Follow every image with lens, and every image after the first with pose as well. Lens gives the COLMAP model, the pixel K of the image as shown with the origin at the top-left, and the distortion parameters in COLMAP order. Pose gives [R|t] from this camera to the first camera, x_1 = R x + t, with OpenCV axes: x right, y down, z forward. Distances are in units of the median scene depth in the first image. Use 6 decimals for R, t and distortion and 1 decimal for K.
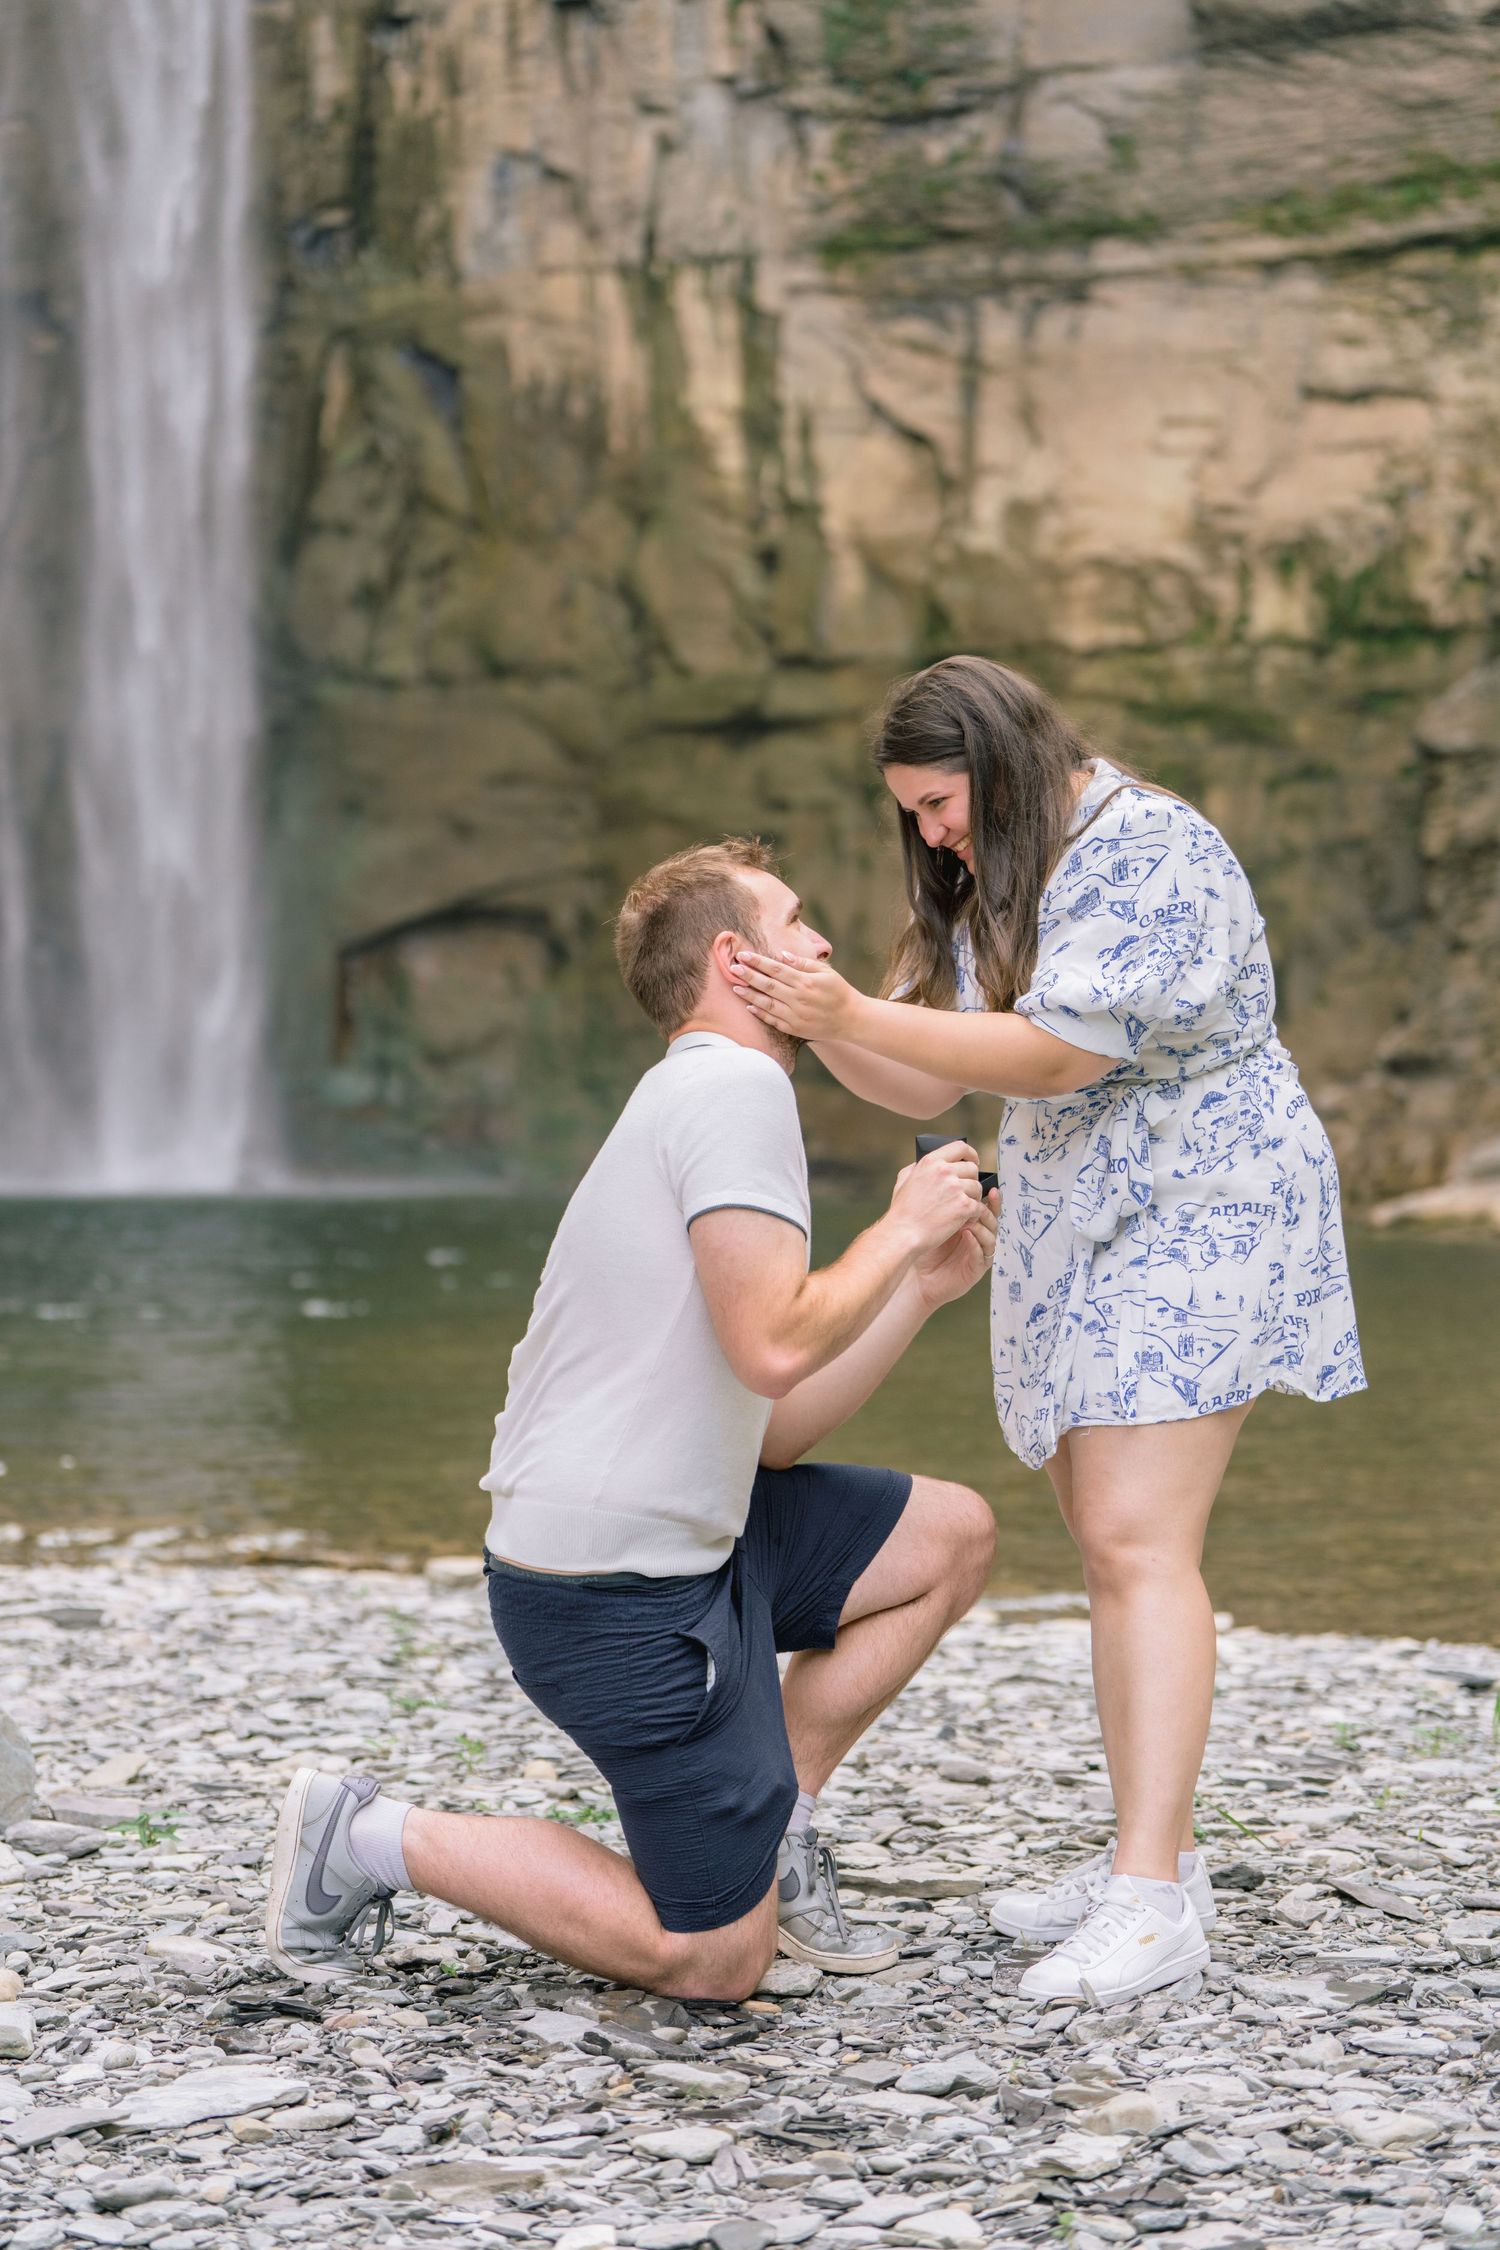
lens RADIAL K [[4415.2, 0, 834.5], [0, 4415.2, 1123.2], [0, 0, 1]] dist [-0.021458, 0.093855]
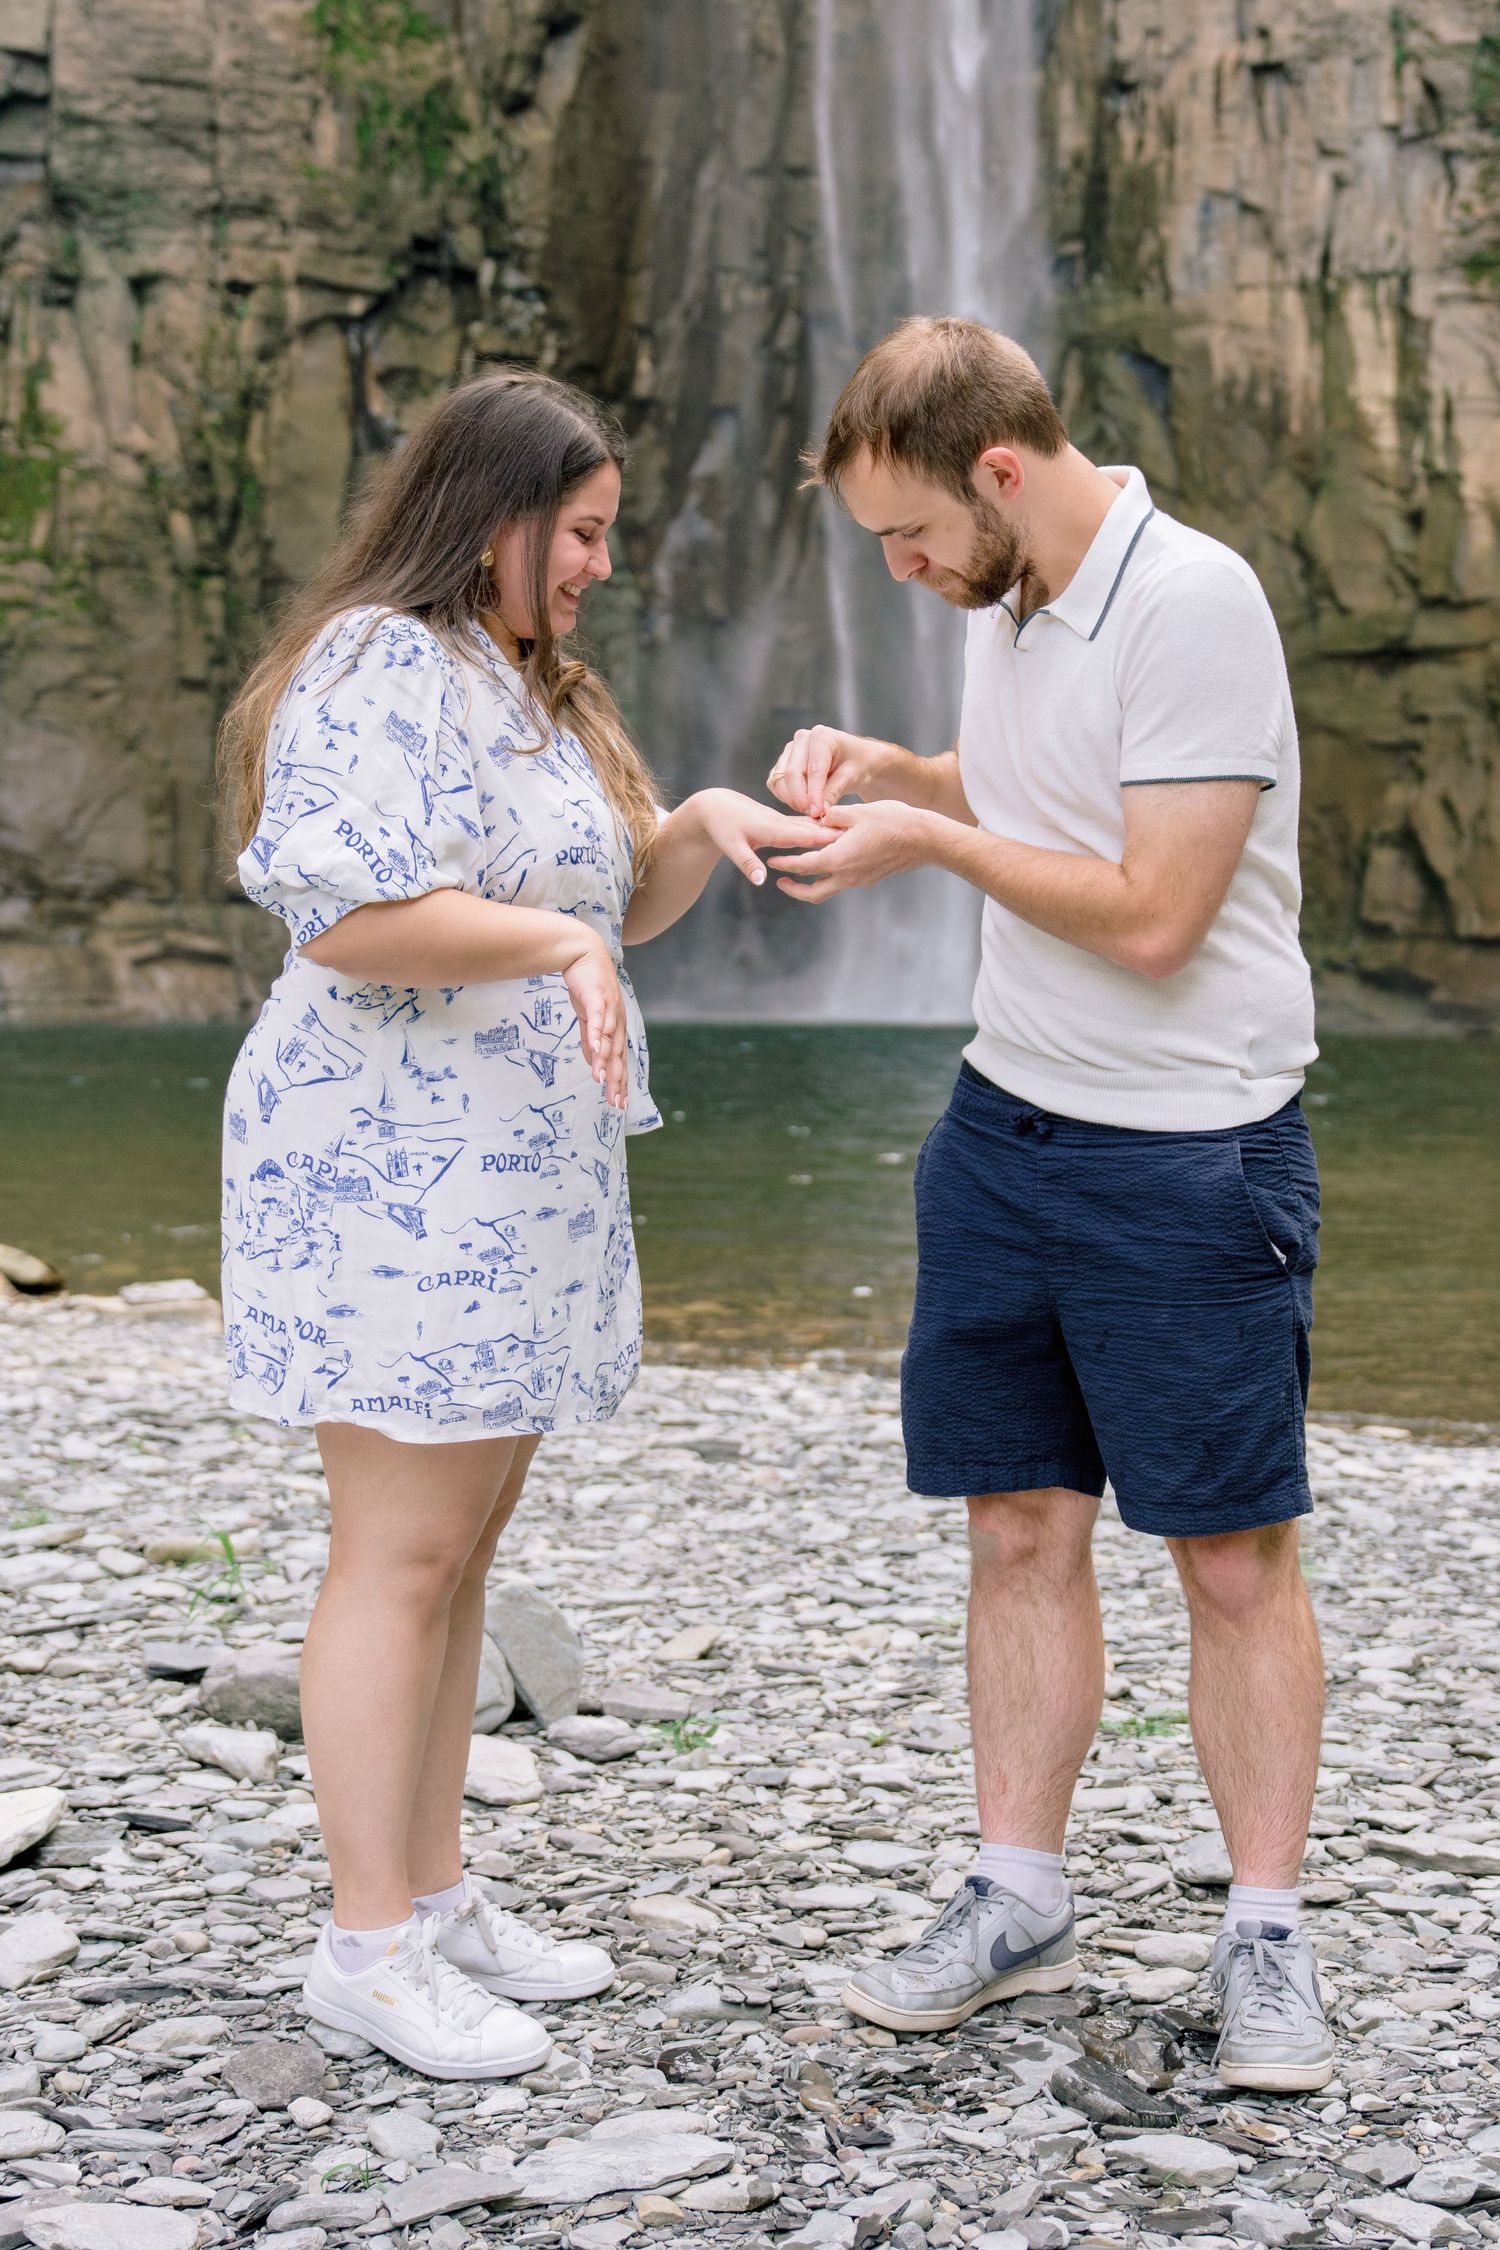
lens RADIAL K [[3458.0, 0, 858.1], [0, 3458.0, 1133.3], [0, 0, 1]] dist [0.004058, 0.152325]
pose [[0.985080, 0.023124, -0.170535, 0.013006], [-0.015031, 0.998705, 0.048596, -0.013948], [0.171438, -0.045307, 0.984153, 0.213146]]
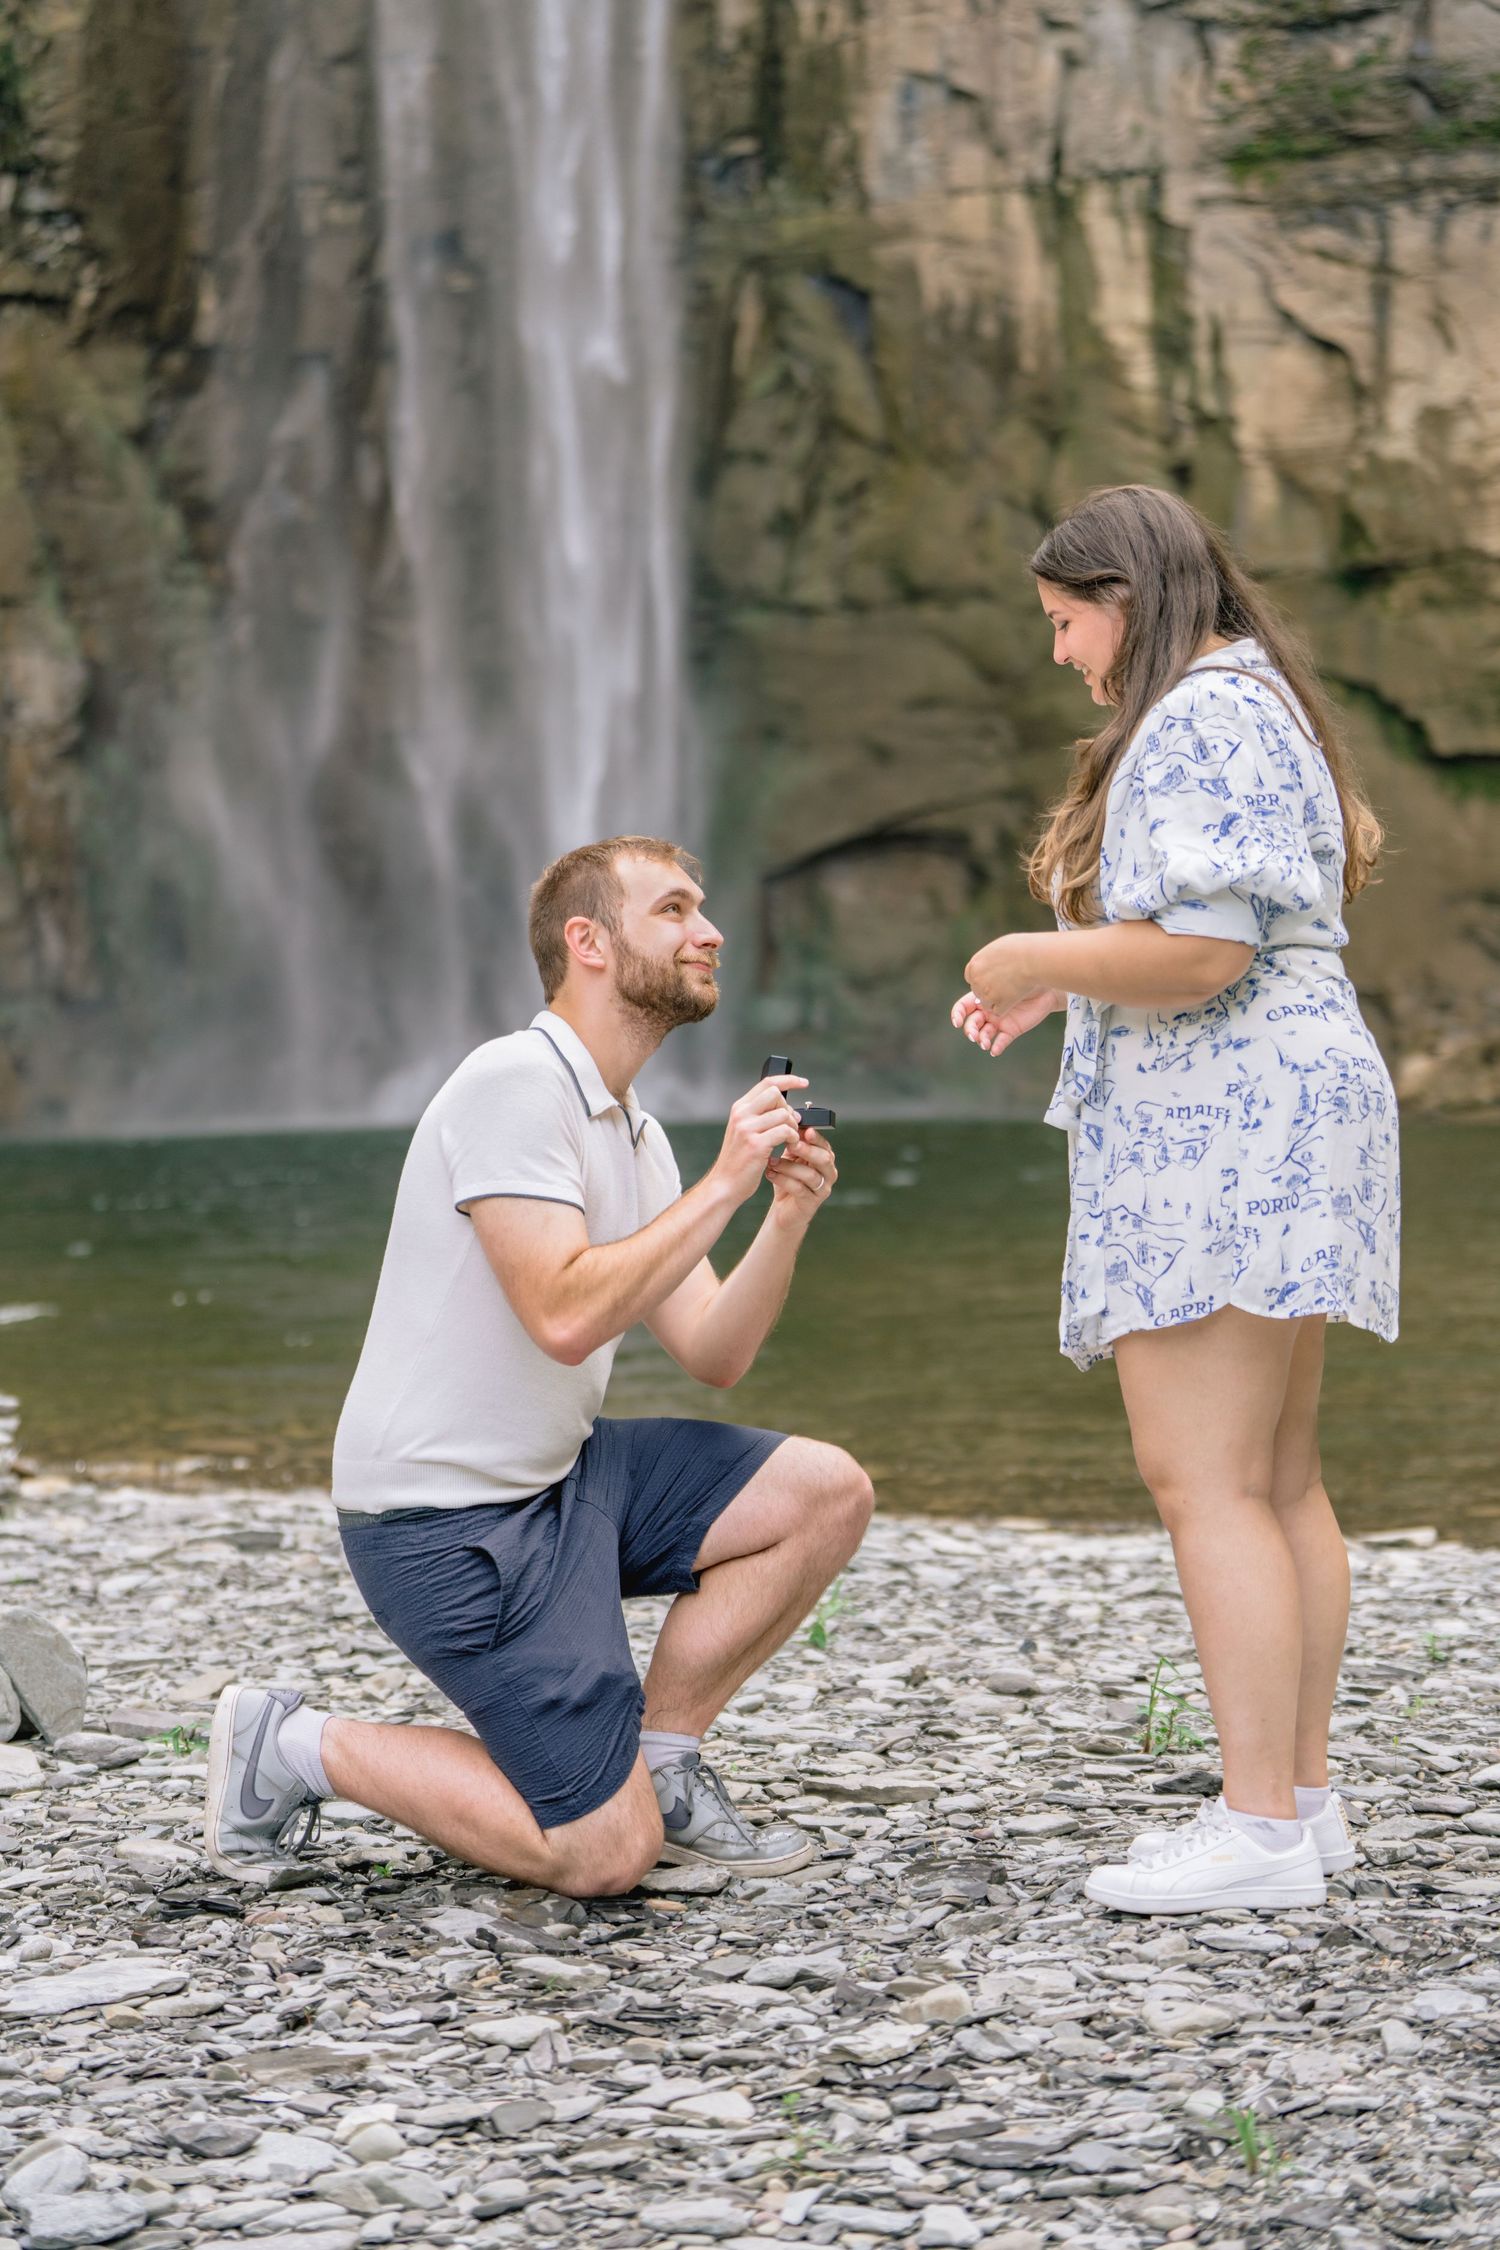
lens RADIAL K [[4415.2, 0, 834.5], [0, 4415.2, 1123.2], [0, 0, 1]] dist [-0.021458, 0.093855]
pose [[0.994884, -0.016970, -0.099584, 0.095929], [0.018784, 0.999674, 0.017304, -0.002782], [0.099257, -0.019086, 0.994879, -0.029453]]
